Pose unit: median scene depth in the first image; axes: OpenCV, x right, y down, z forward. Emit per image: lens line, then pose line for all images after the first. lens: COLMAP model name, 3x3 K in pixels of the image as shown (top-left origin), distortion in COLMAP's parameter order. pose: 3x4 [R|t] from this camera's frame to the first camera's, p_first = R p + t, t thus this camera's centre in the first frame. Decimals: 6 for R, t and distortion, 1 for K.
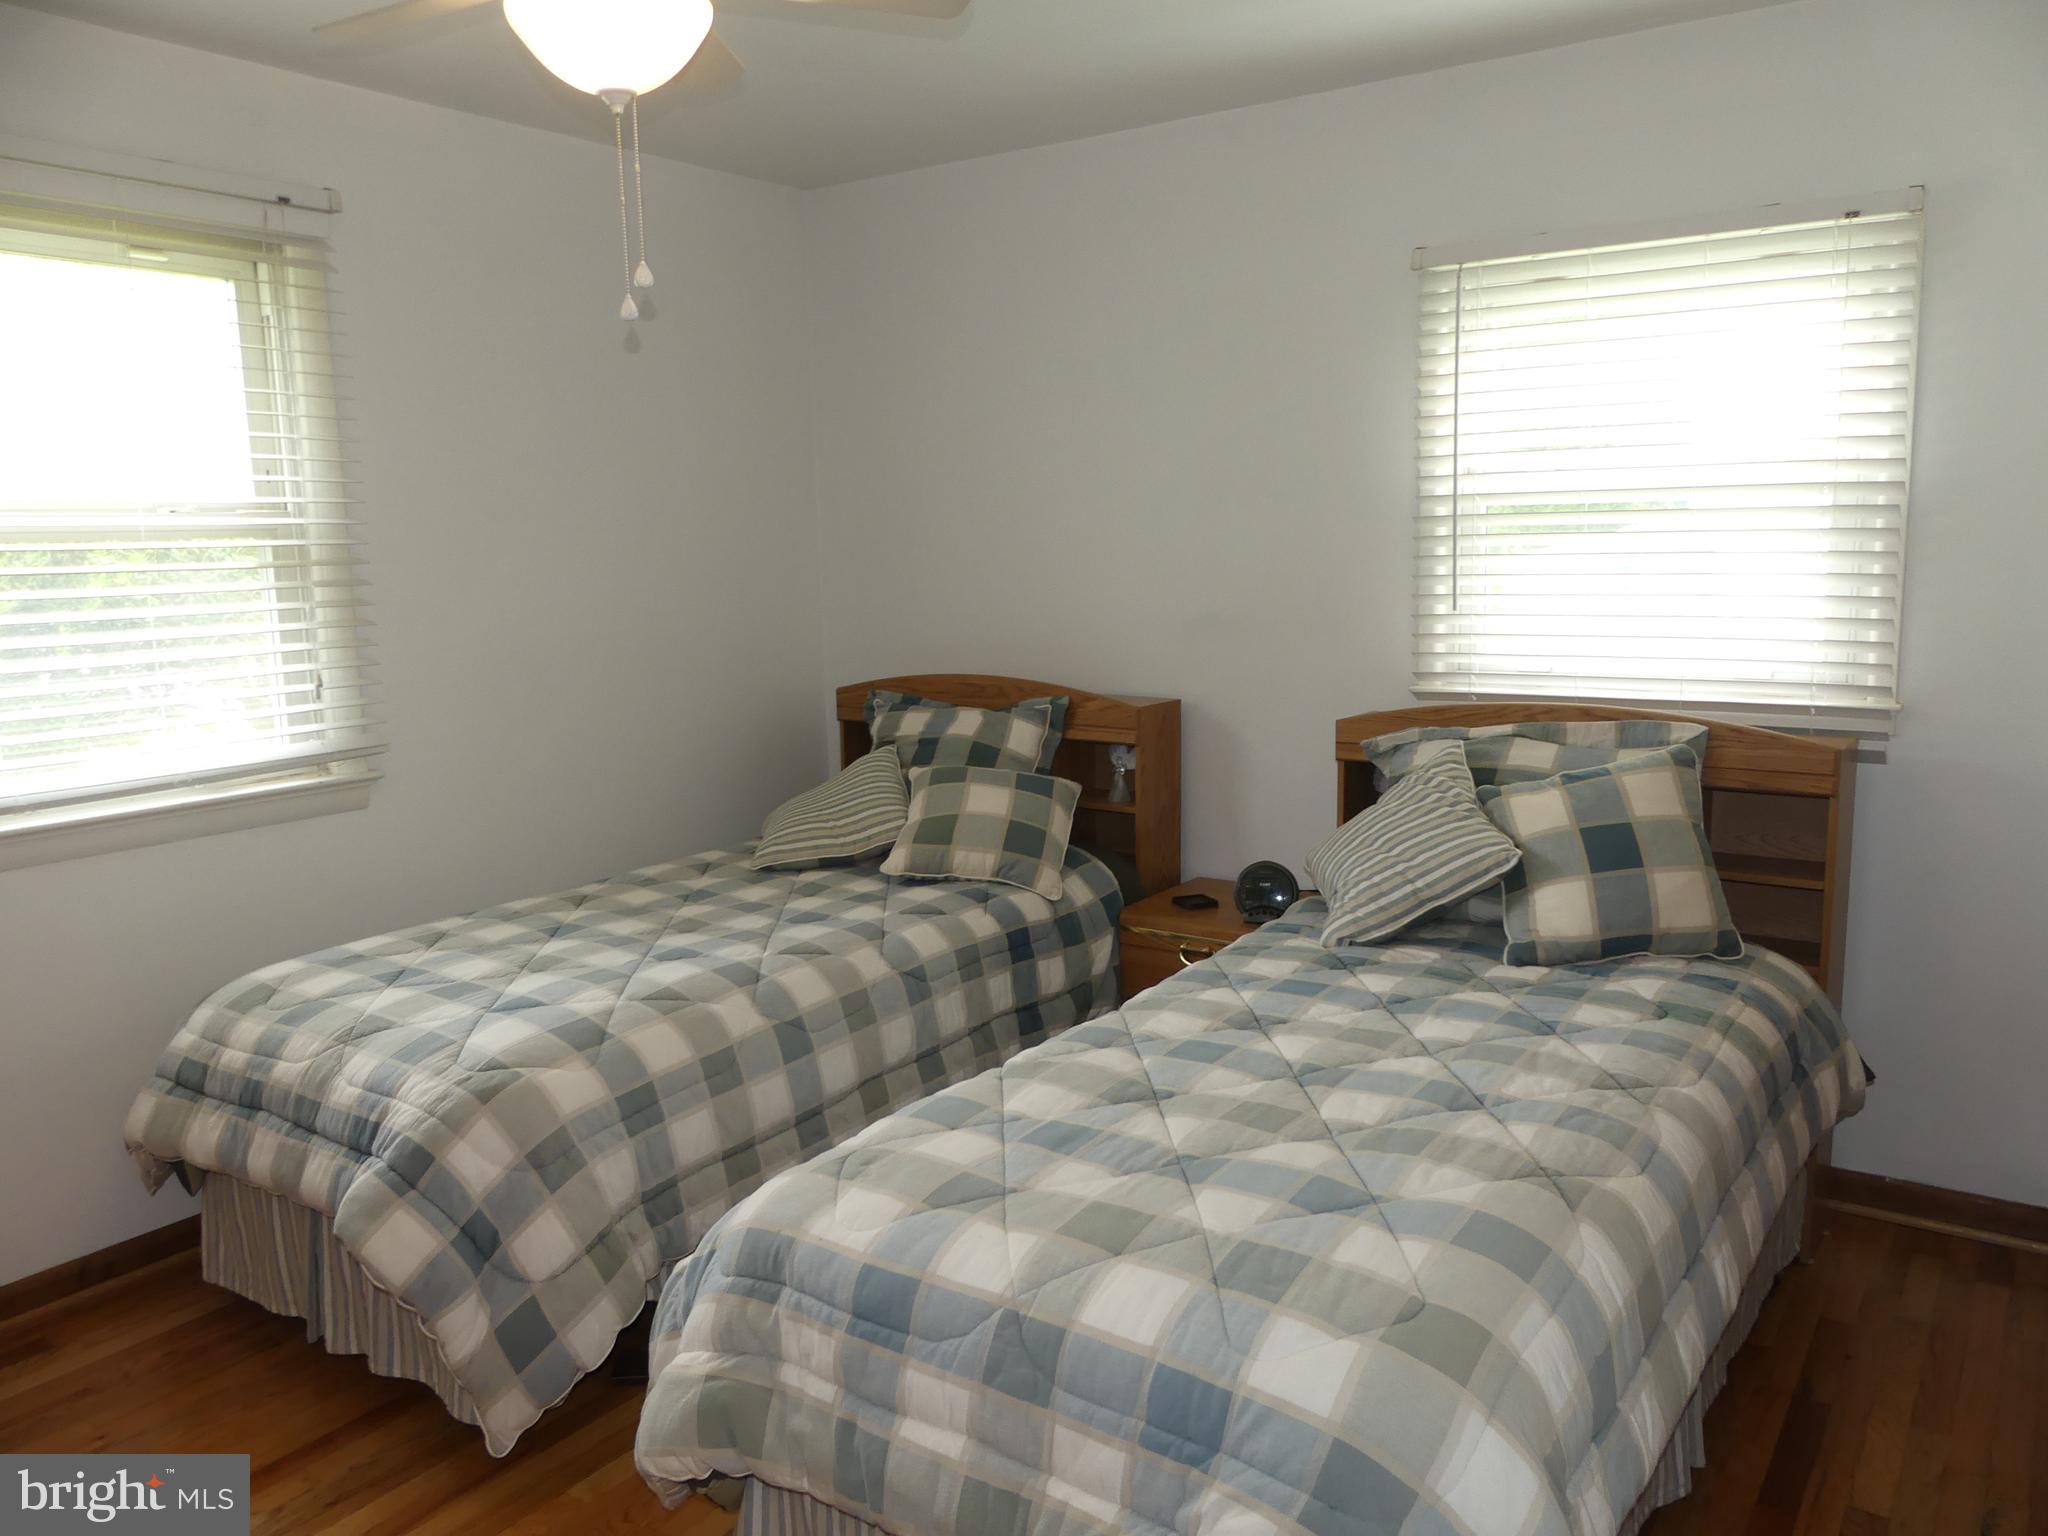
lens RADIAL K [[1550.9, 0, 1024.6], [0, 1550.9, 777.3], [0, 0, 1]] dist [-0.023670, 0.029961]
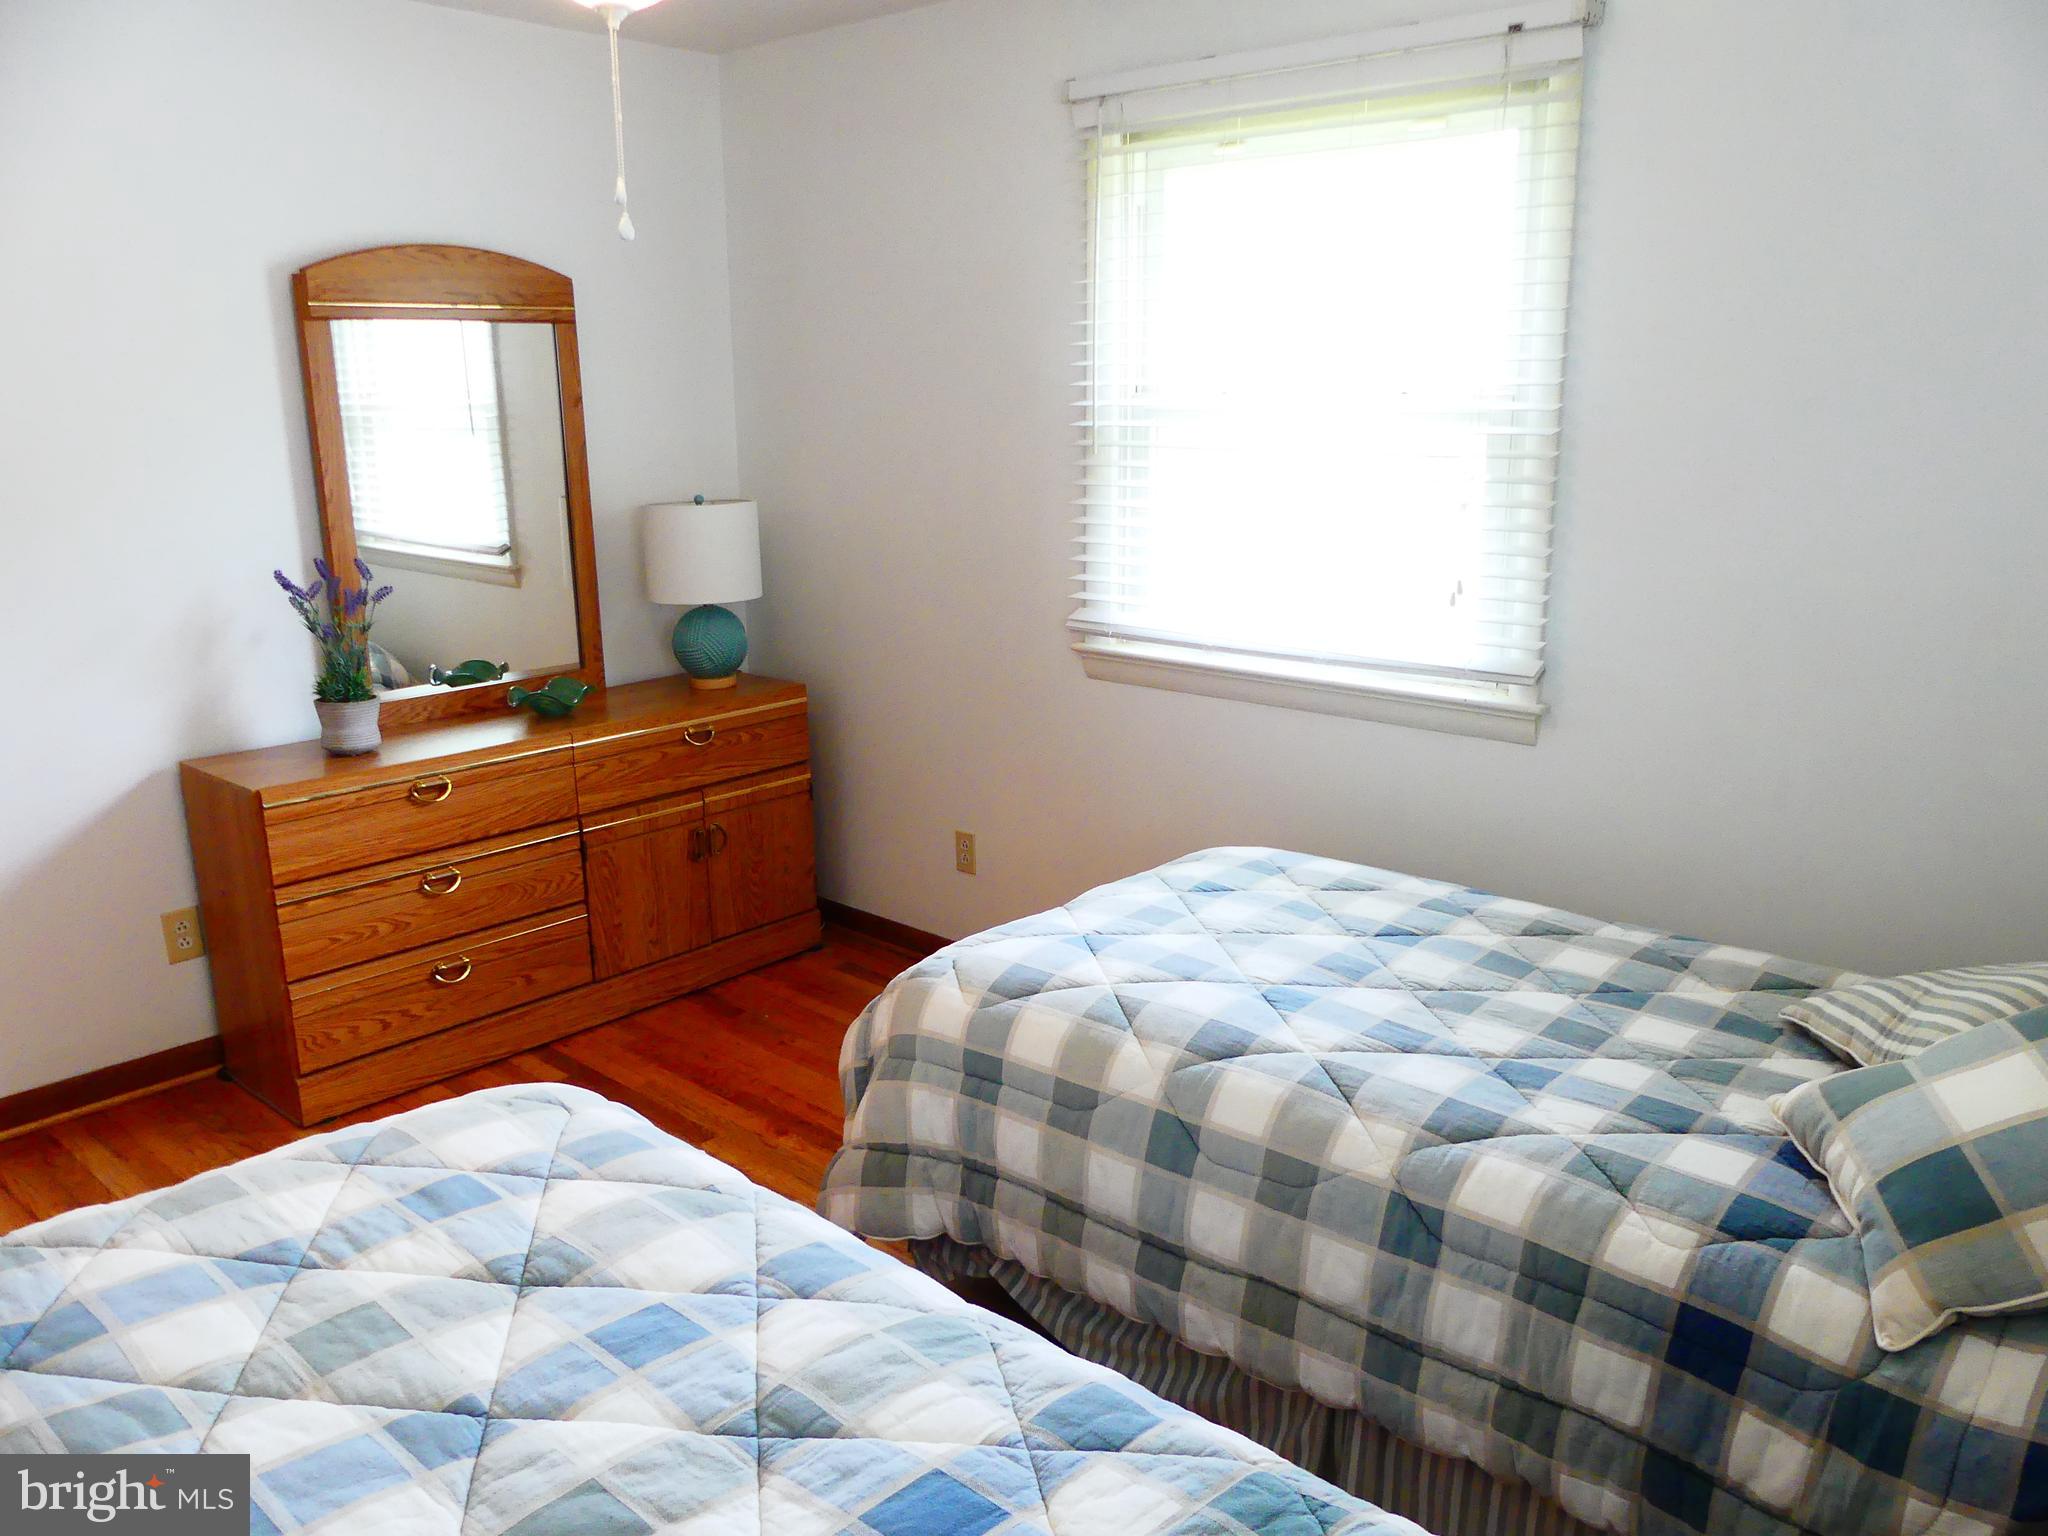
lens RADIAL K [[1550.9, 0, 1023.5], [0, 1550.9, 755.5], [0, 0, 1]] dist [-0.023670, 0.029961]
pose [[-0.138028, 0.246850, -0.959173, 0.466339], [-0.141321, 0.953625, 0.265758, -0.172677], [0.980294, 0.172233, -0.096742, 0.858781]]
